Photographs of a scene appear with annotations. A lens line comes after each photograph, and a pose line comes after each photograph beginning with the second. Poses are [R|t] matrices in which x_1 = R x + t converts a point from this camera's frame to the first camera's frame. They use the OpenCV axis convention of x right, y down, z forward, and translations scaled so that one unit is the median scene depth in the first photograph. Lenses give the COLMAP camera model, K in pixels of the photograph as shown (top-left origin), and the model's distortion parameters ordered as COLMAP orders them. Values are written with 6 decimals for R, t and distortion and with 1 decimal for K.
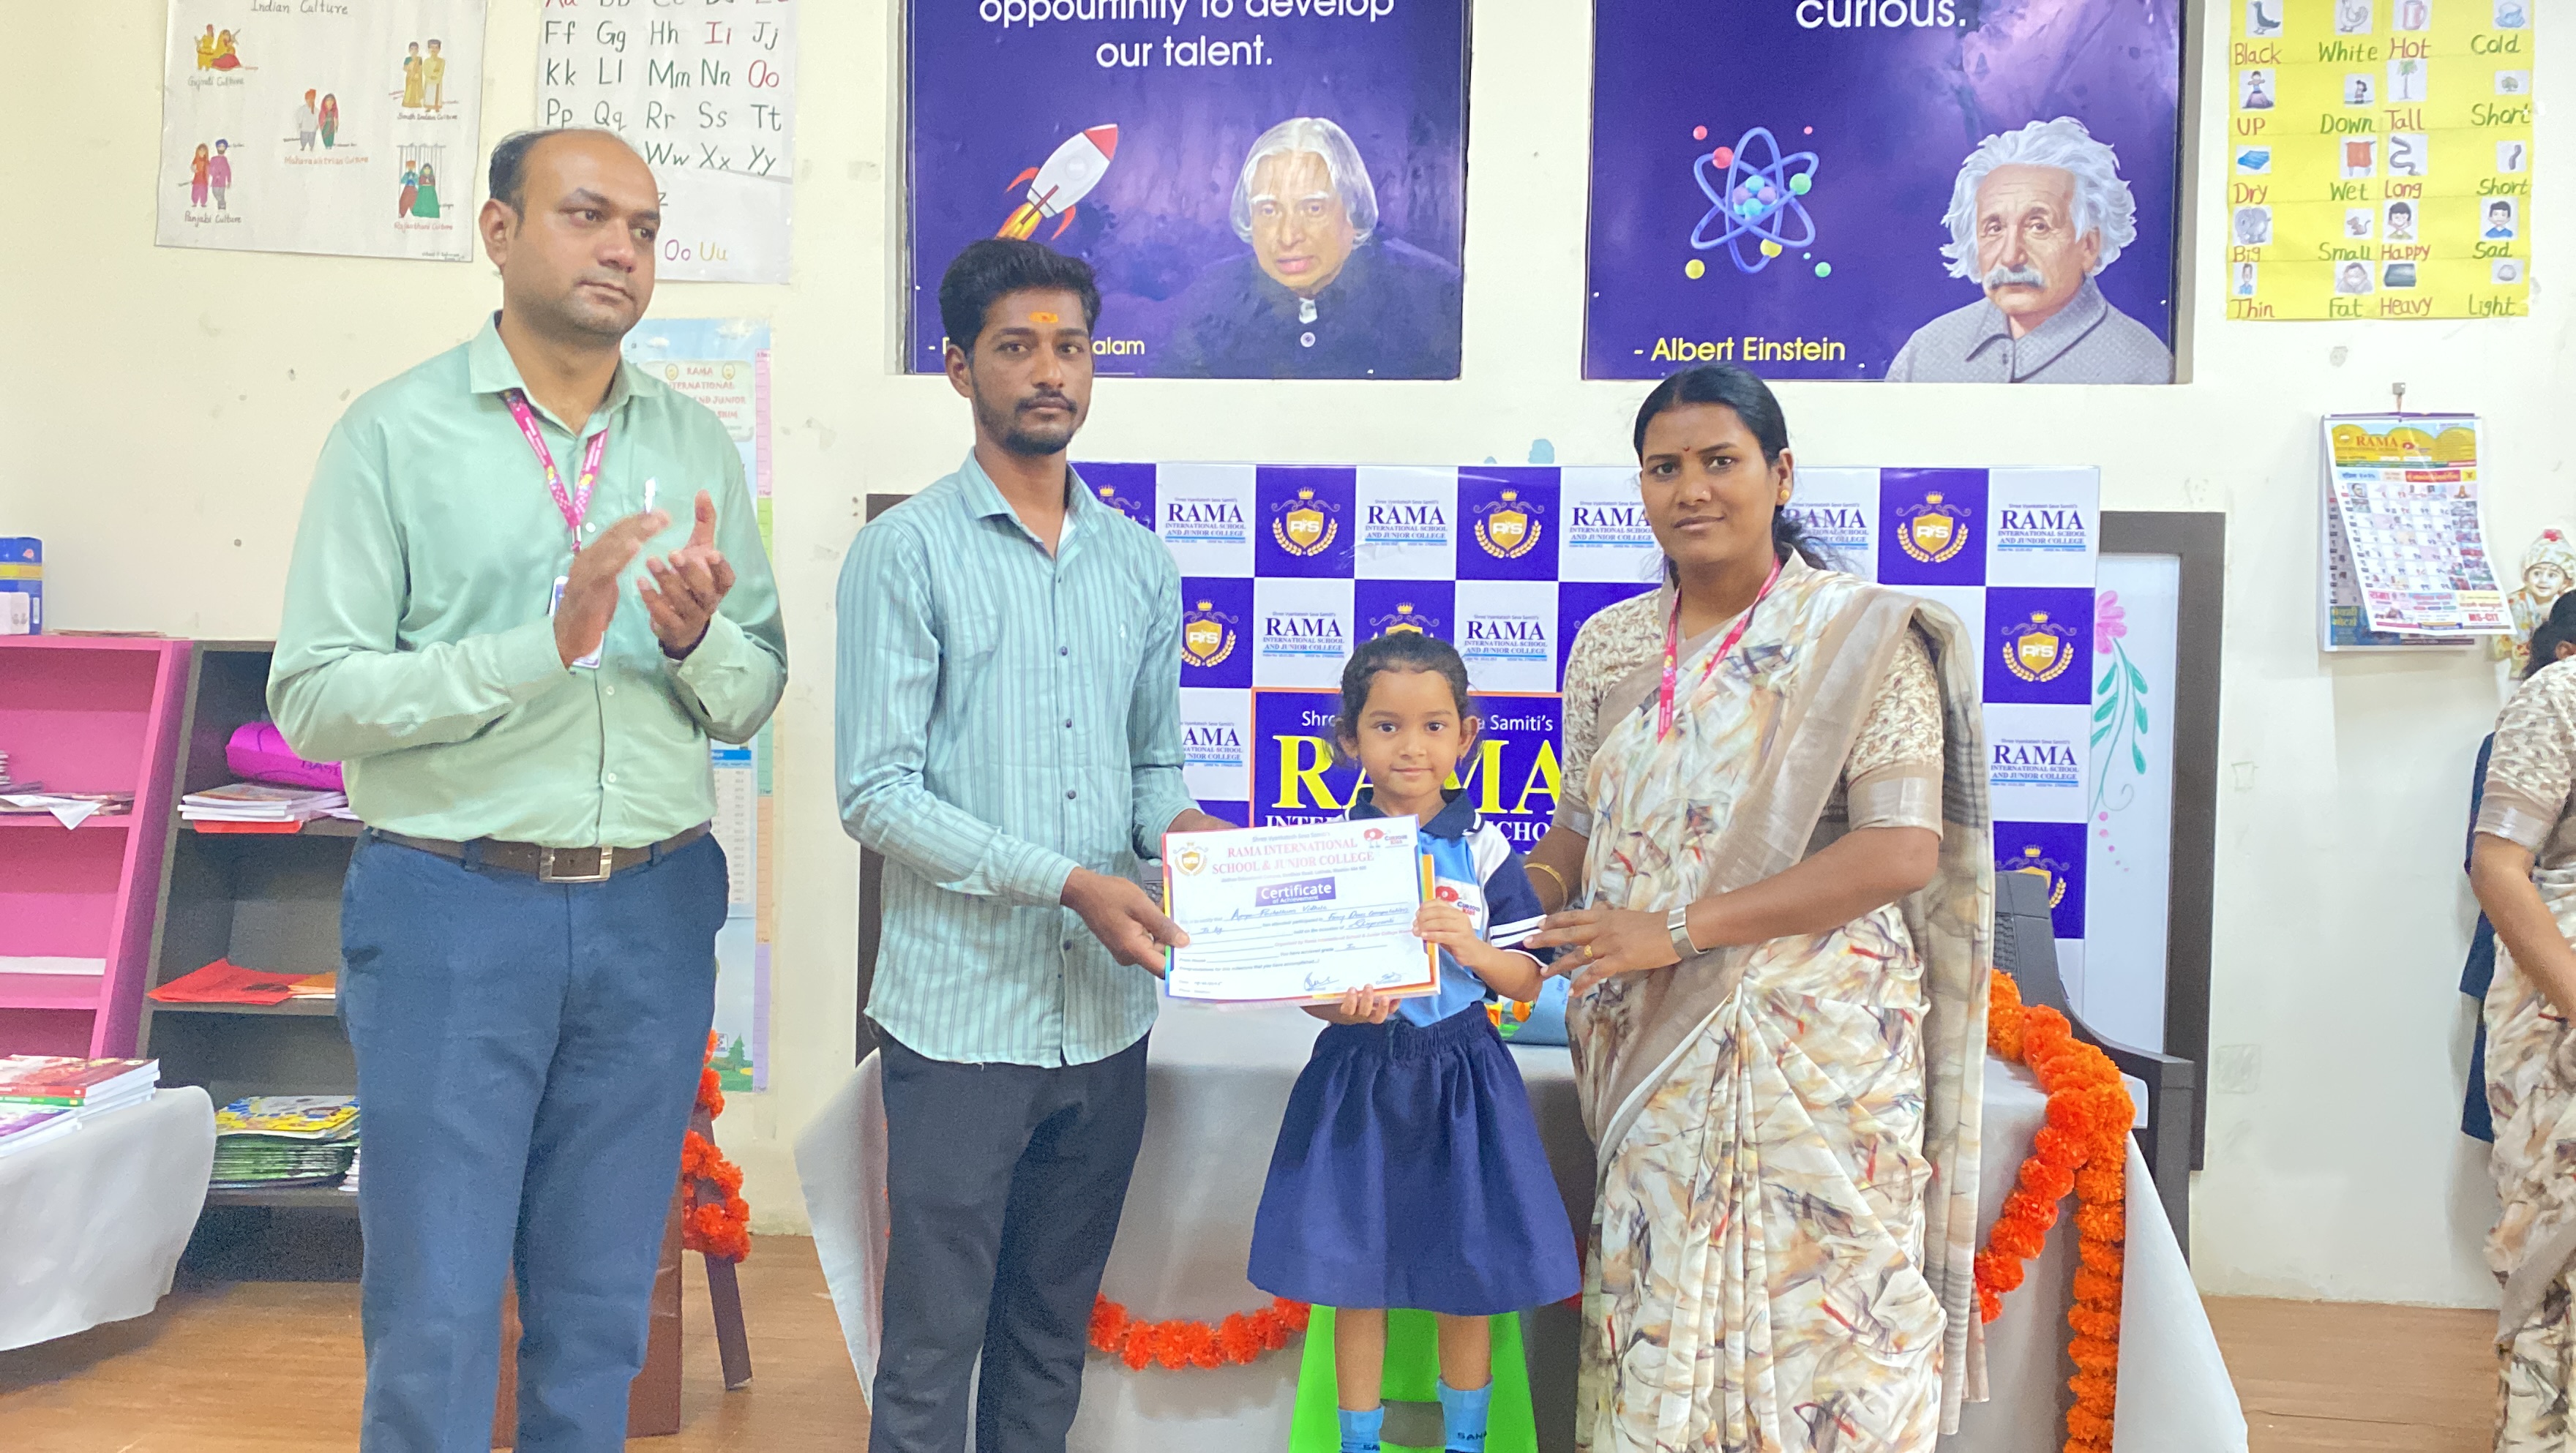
lens RADIAL K [[2433.4, 0, 1287.1], [0, 2433.4, 717.8], [0, 0, 1]] dist [0.046777, -0.035521]
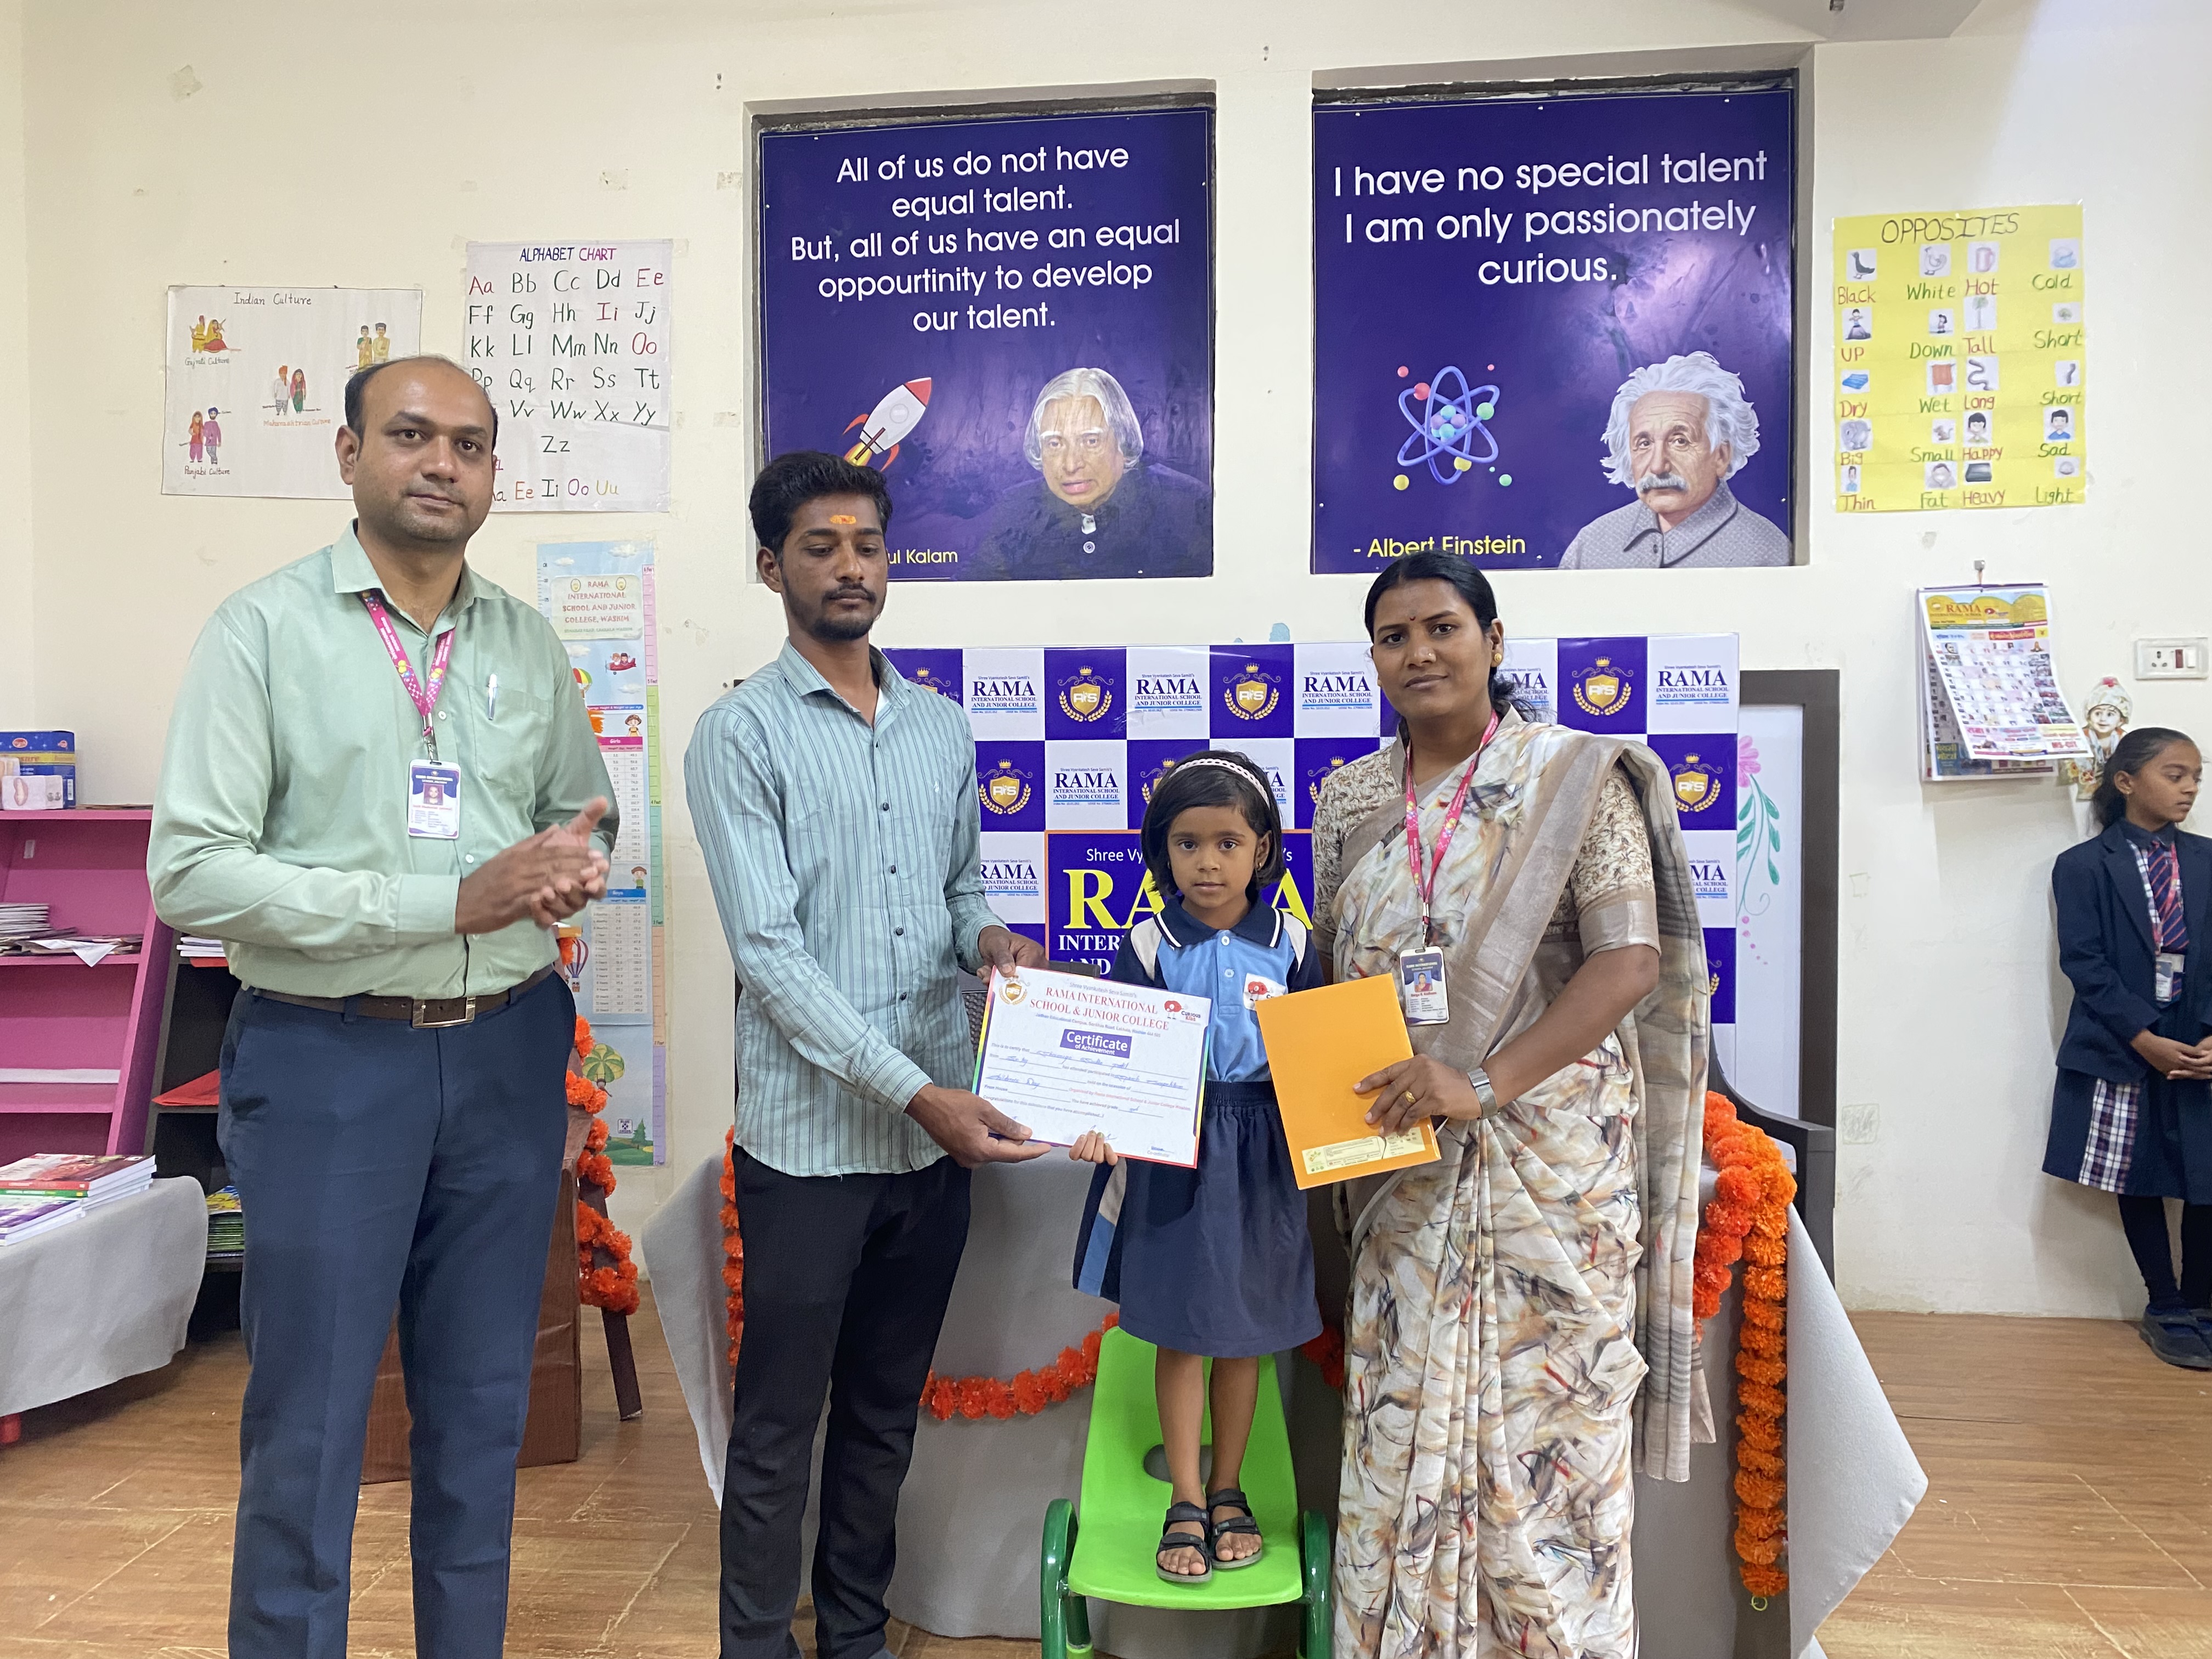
lens RADIAL K [[1766.5, 0, 1083.4], [0, 1766.5, 833.7], [0, 0, 1]] dist [0.020588, -0.009371]
pose [[0.999716, -0.022116, -0.008830, 0.011014], [0.022057, 0.999734, -0.006726, -0.004174], [0.008977, 0.006529, 0.999938, 0.109704]]
